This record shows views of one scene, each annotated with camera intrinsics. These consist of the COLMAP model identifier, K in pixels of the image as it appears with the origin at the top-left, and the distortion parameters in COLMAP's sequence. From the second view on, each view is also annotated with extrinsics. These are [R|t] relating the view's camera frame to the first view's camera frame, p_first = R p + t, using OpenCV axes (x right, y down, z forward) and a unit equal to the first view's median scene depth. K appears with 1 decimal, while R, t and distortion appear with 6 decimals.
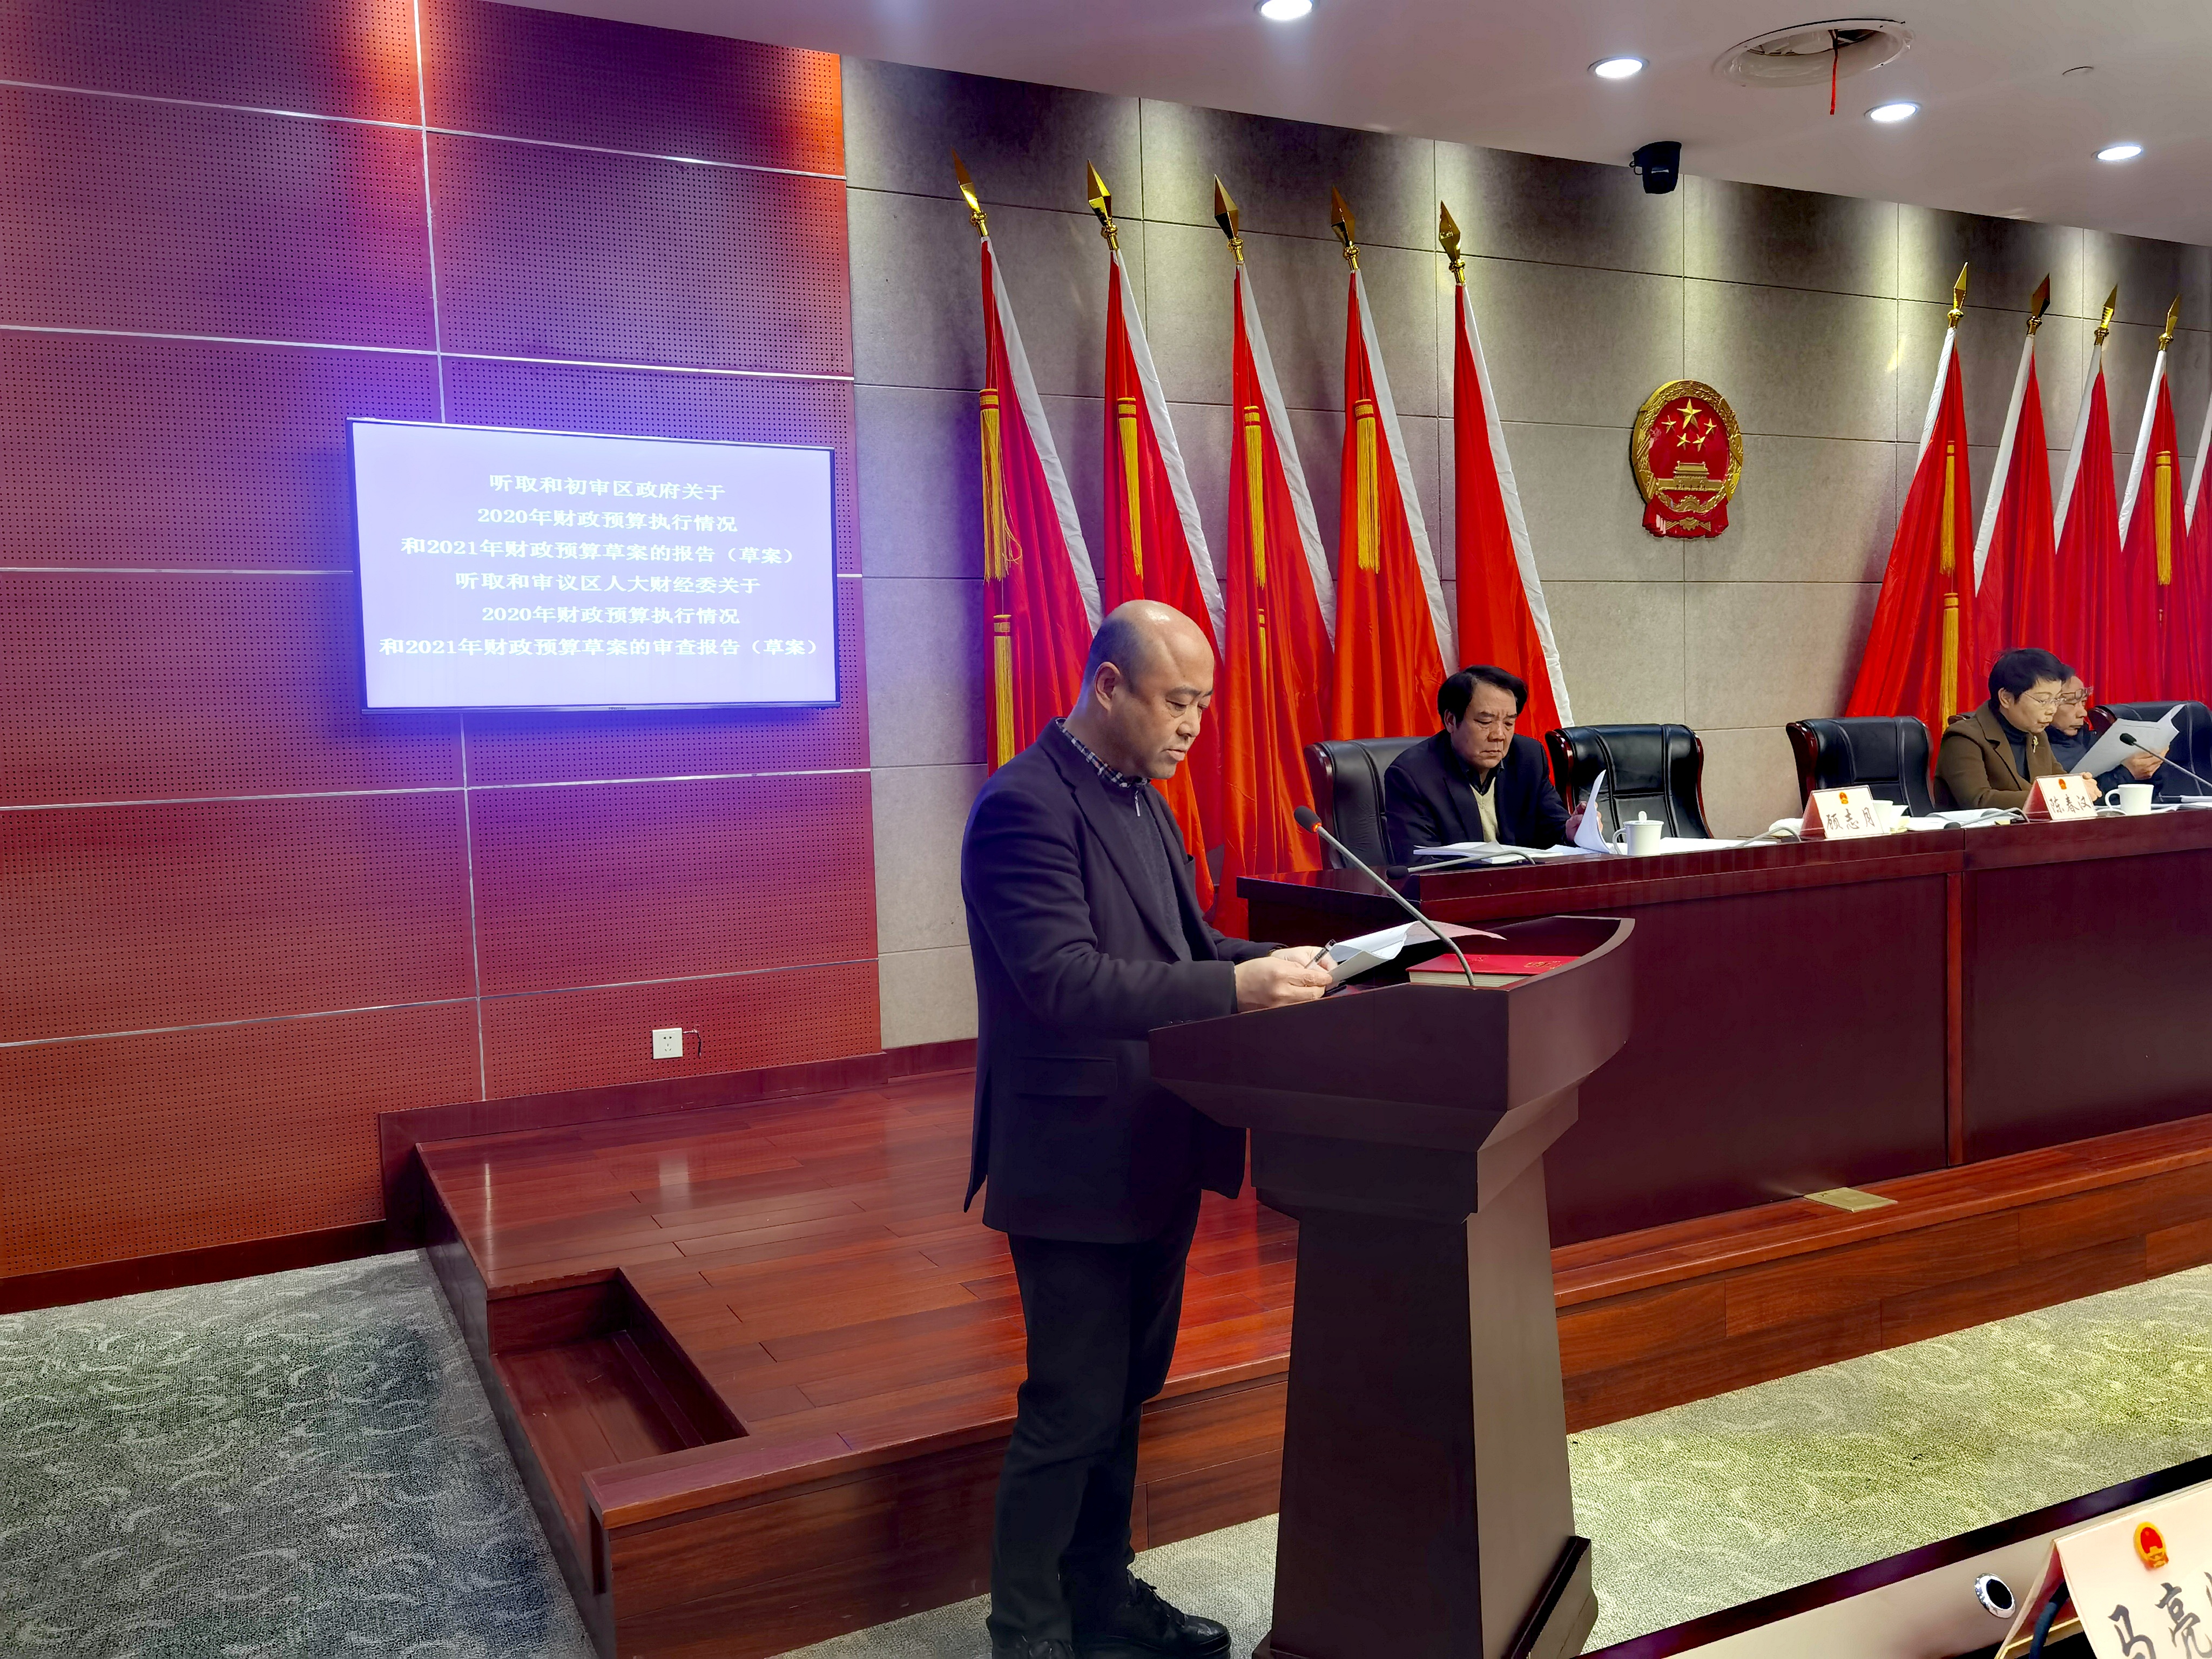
lens RADIAL K [[1742.8, 0, 1097.6], [0, 1742.8, 840.9], [0, 0, 1]] dist [0.053330, -0.049635]
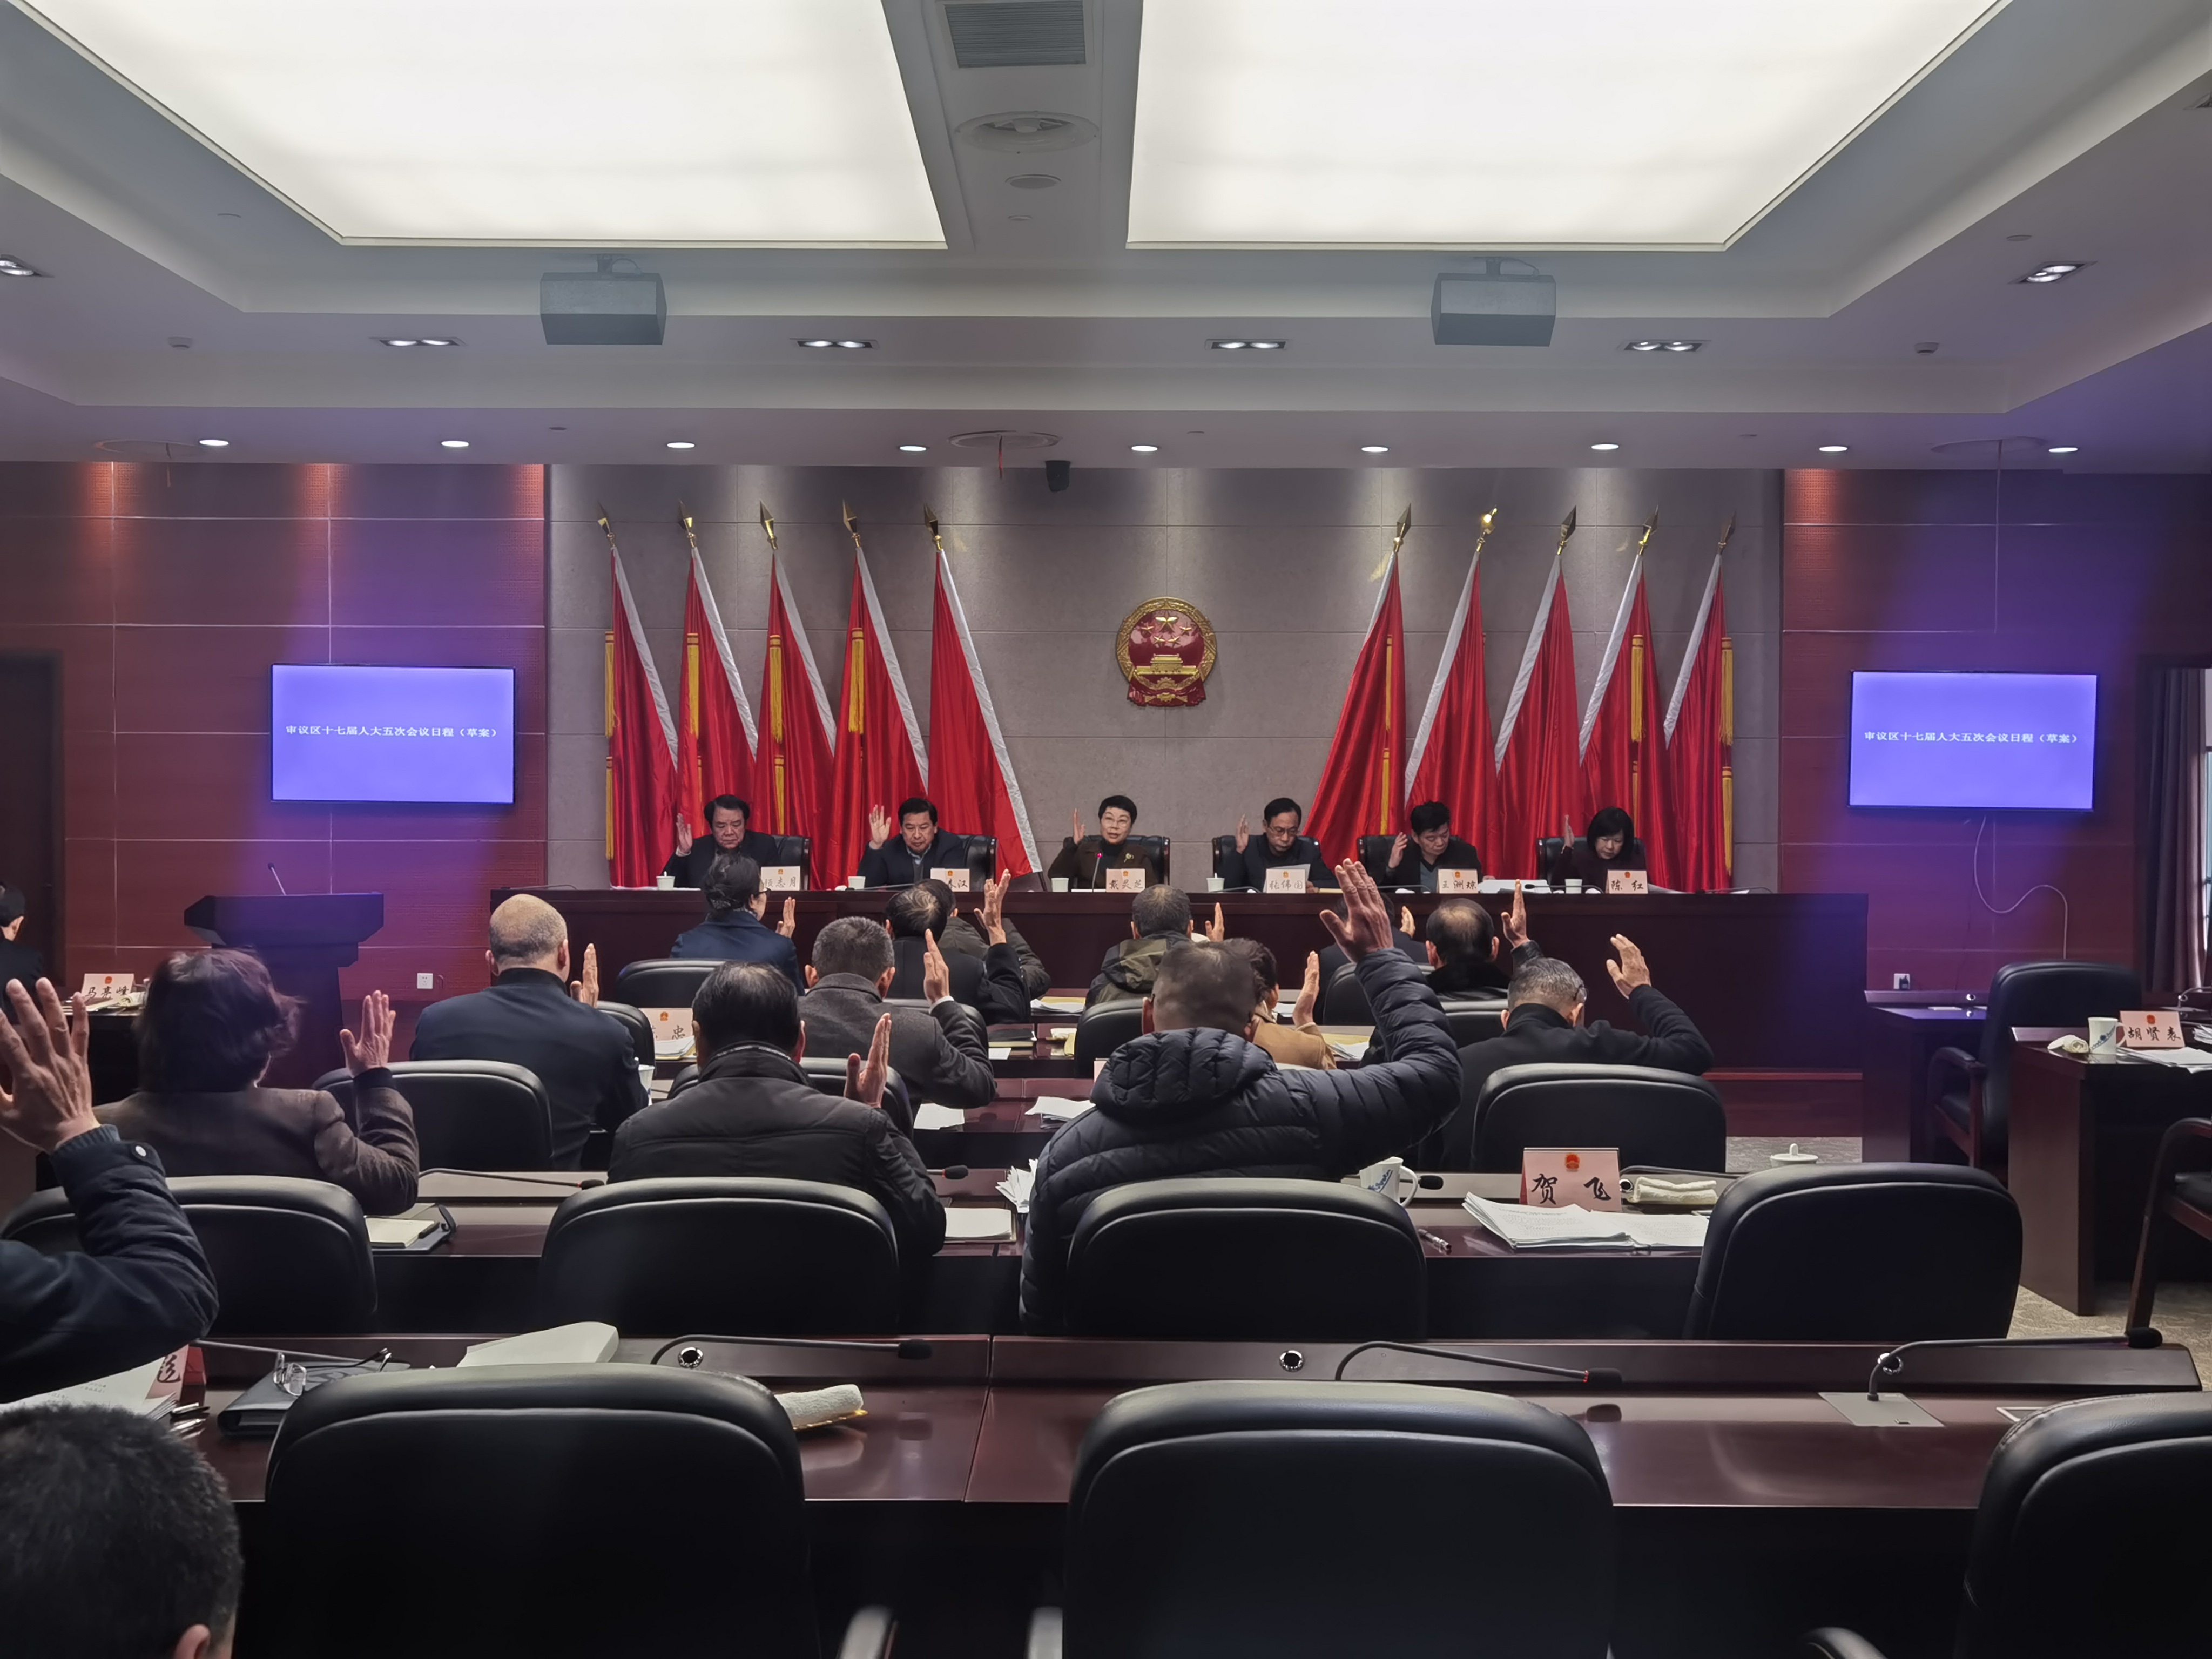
lens RADIAL K [[2376.8, 0, 1111.1], [0, 2376.8, 839.7], [0, 0, 1]] dist [-0.016960, 0.000000]
pose [[0.901674, 0.040891, -0.430478, 1.477331], [-0.065042, 0.997018, -0.041531, 0.021959], [0.427497, 0.065446, 0.901645, -0.972392]]
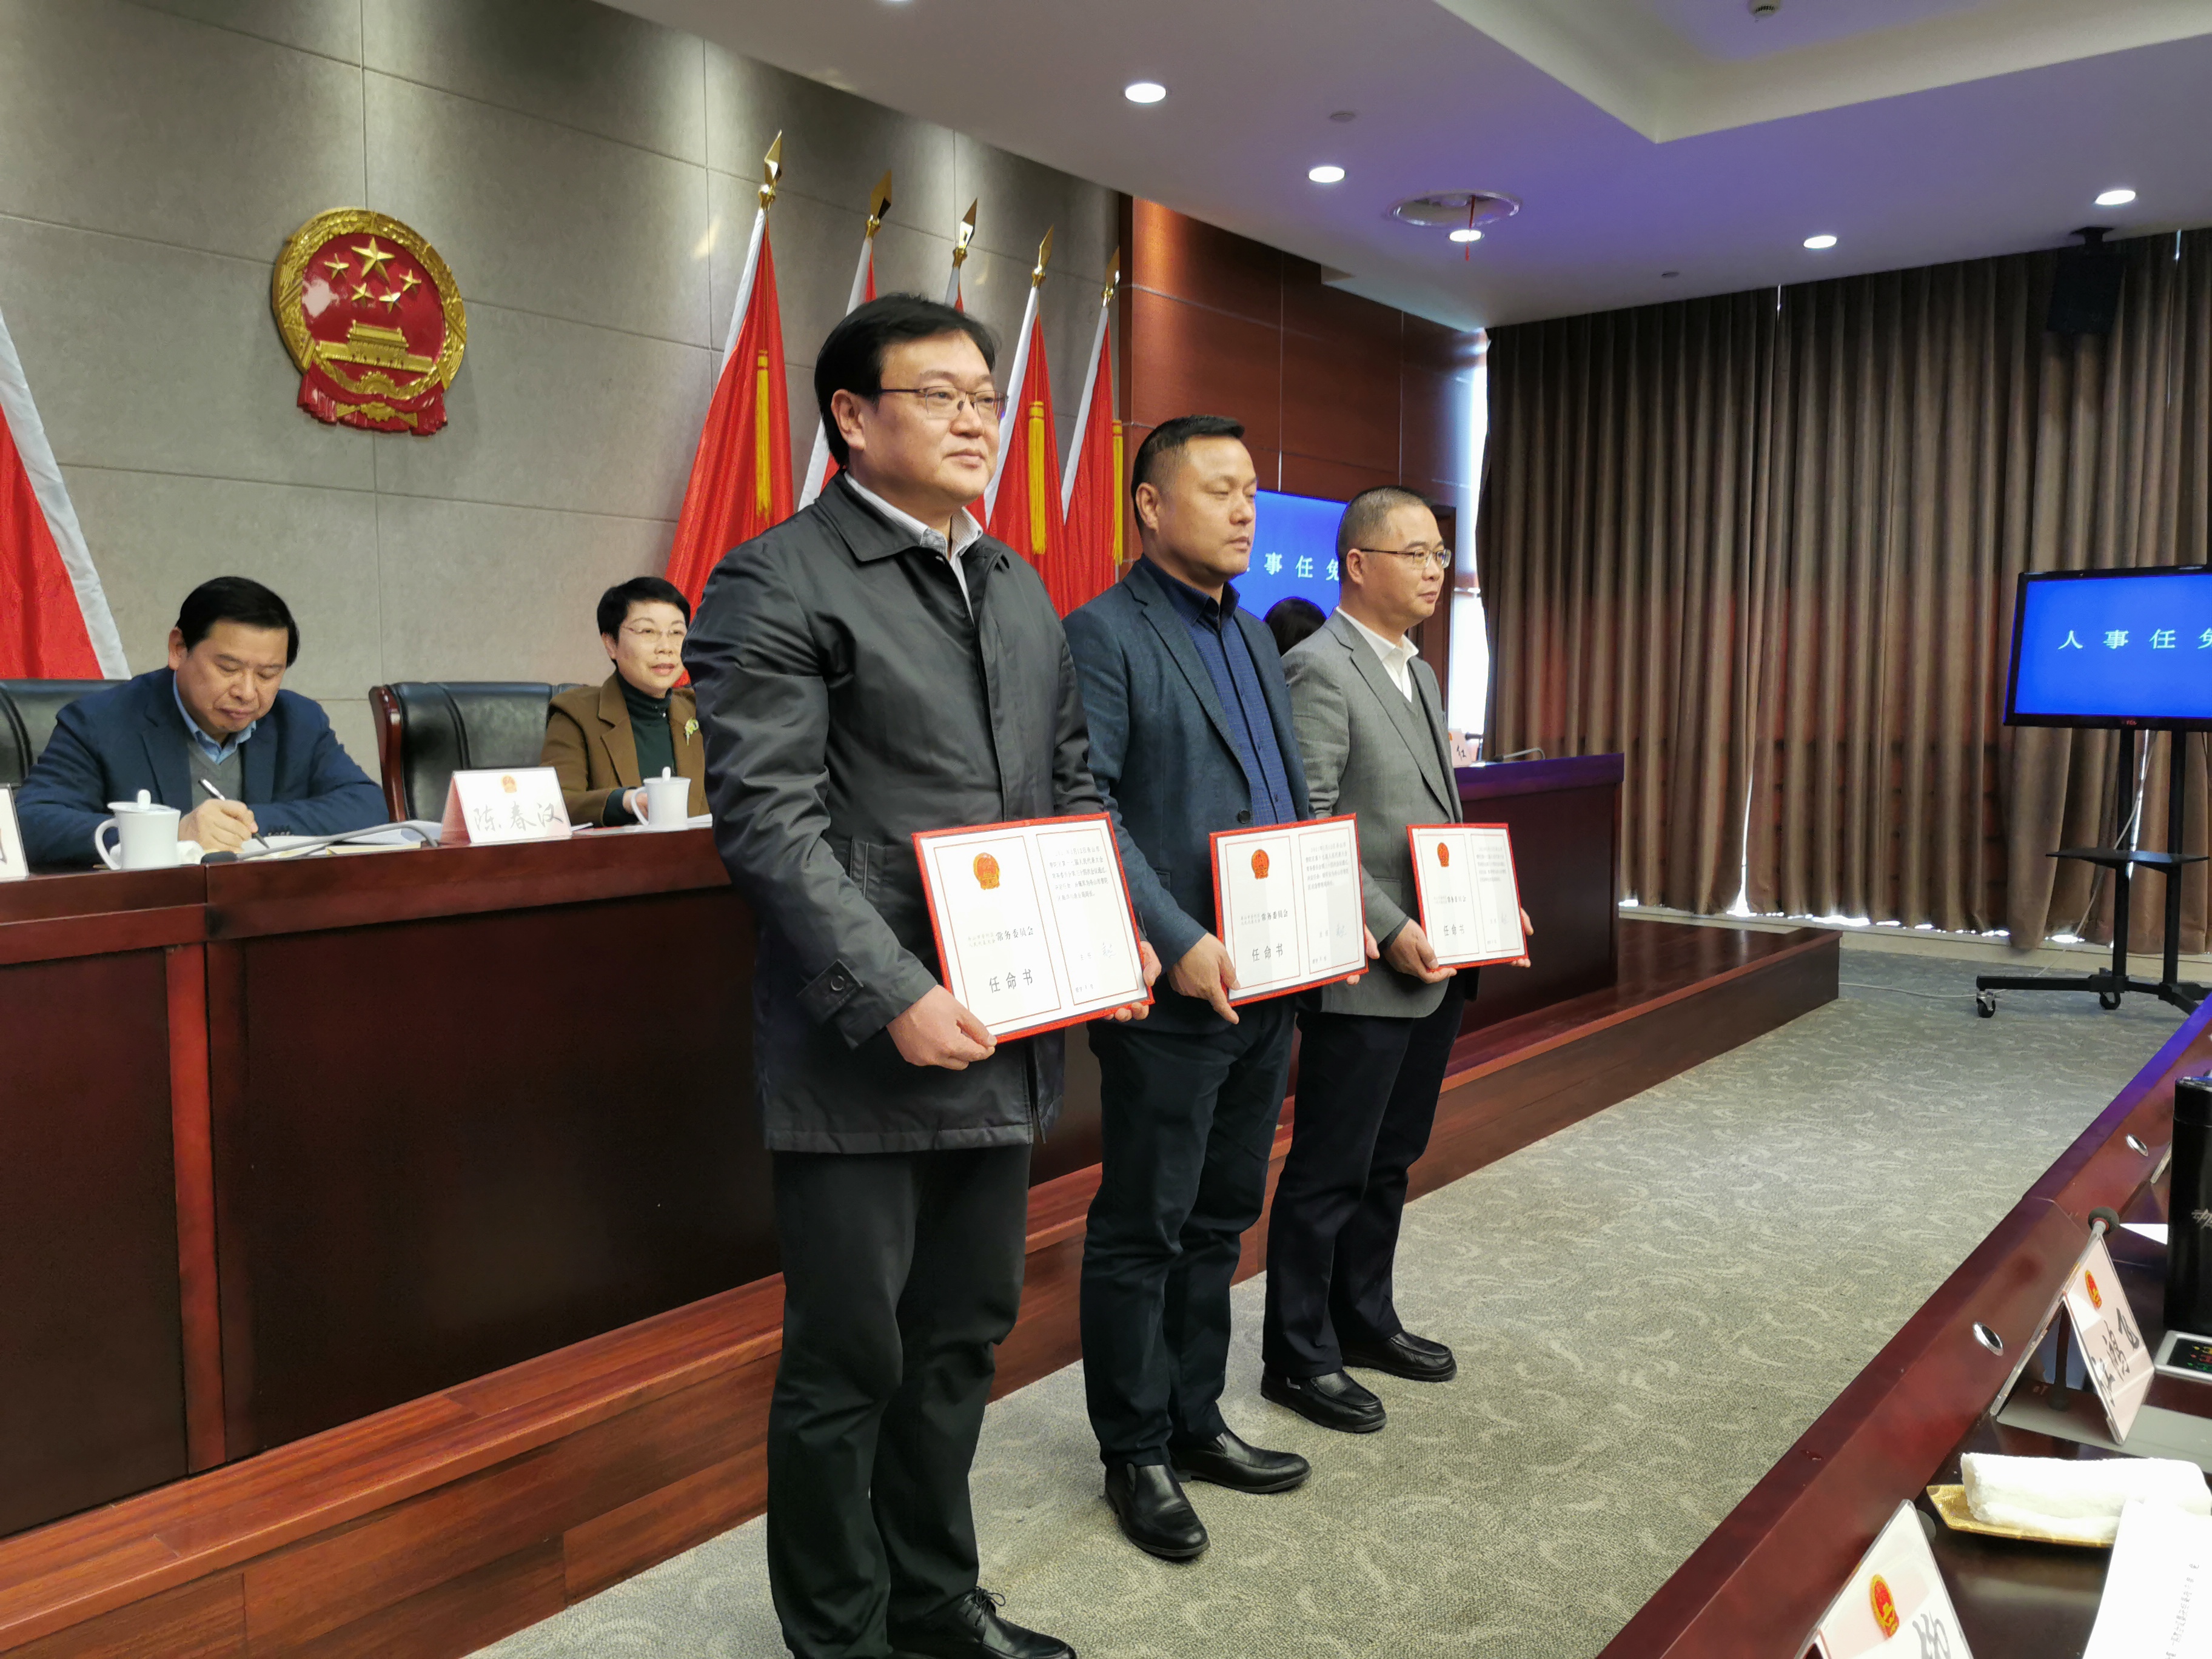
lens RADIAL K [[1692.1, 0, 1130.7], [0, 1692.1, 830.0], [0, 0, 1]] dist [0.015565, -0.042584]
pose [[0.904548, -0.002928, 0.426362, 0.418645], [0.001455, 0.999992, 0.003781, -0.015392], [-0.426370, -0.002799, 0.904545, 0.315804]]
